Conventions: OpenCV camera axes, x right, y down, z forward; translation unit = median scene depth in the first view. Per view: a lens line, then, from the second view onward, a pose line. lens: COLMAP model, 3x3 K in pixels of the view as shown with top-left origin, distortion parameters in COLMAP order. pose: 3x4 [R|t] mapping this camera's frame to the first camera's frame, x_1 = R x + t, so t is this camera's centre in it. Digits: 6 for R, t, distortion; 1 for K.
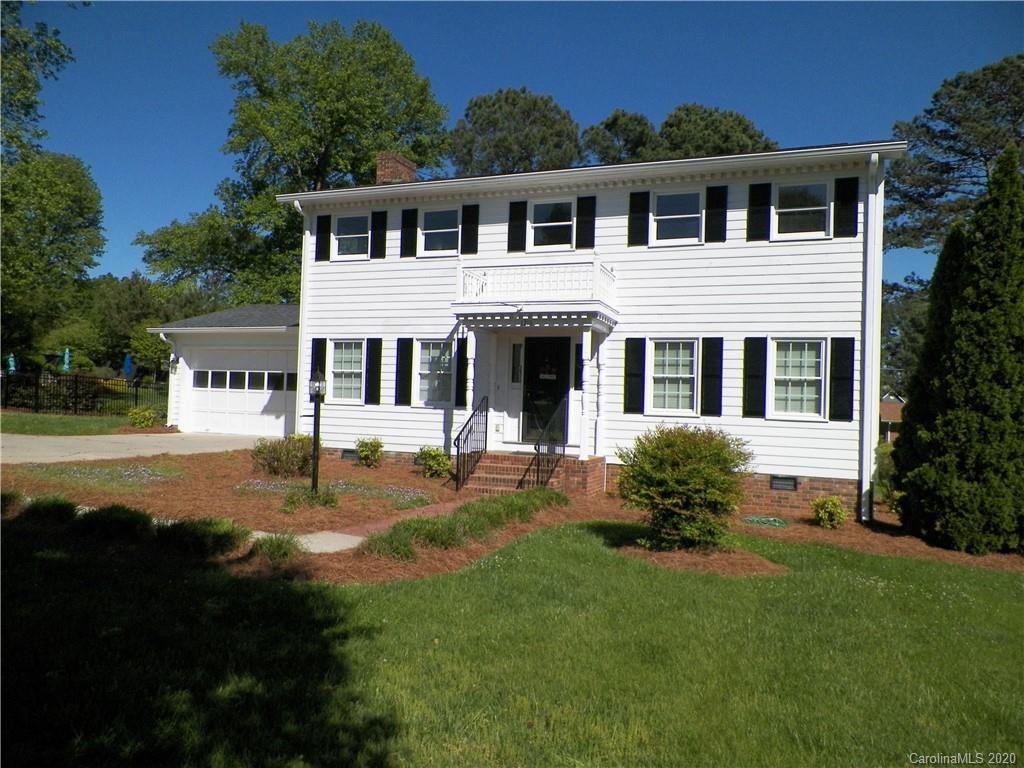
lens RADIAL K [[765.2, 0, 518.6], [0, 765.2, 386.2], [0, 0, 1]] dist [0.009809, 0.007612]
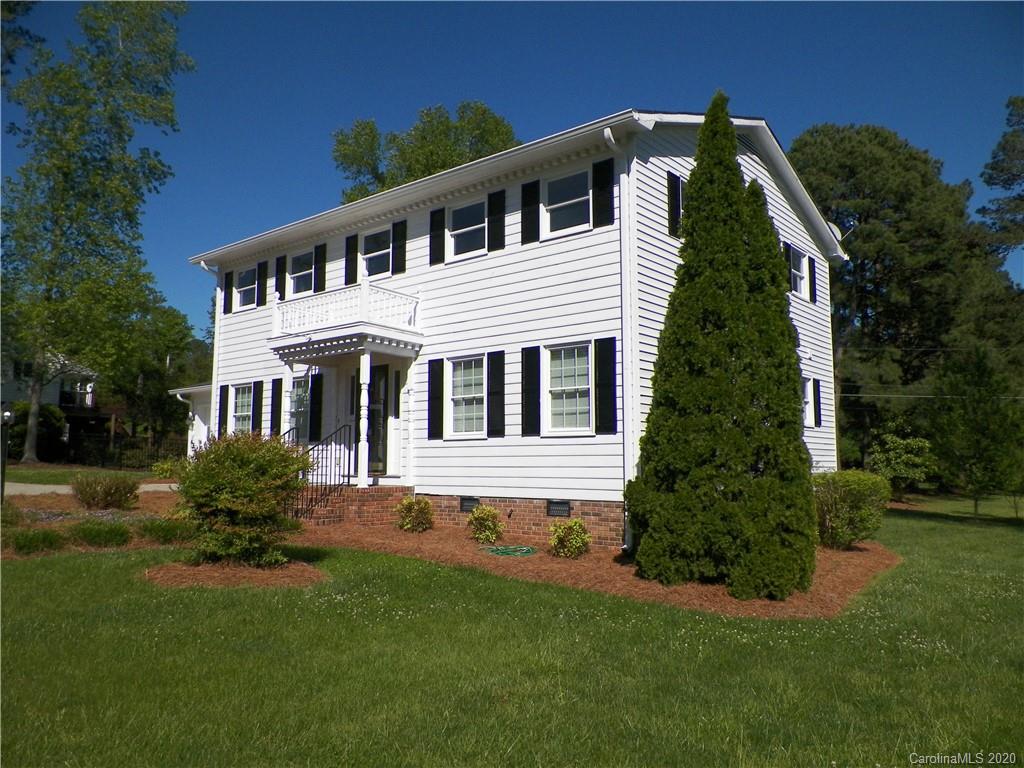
lens RADIAL K [[765.2, 0, 514.6], [0, 765.2, 385.0], [0, 0, 1]] dist [0.009809, 0.007612]
pose [[0.949993, -0.063584, -0.305728, 0.550369], [0.036745, 0.995010, -0.092761, 0.062303], [0.310101, 0.076888, 0.947589, 0.135832]]
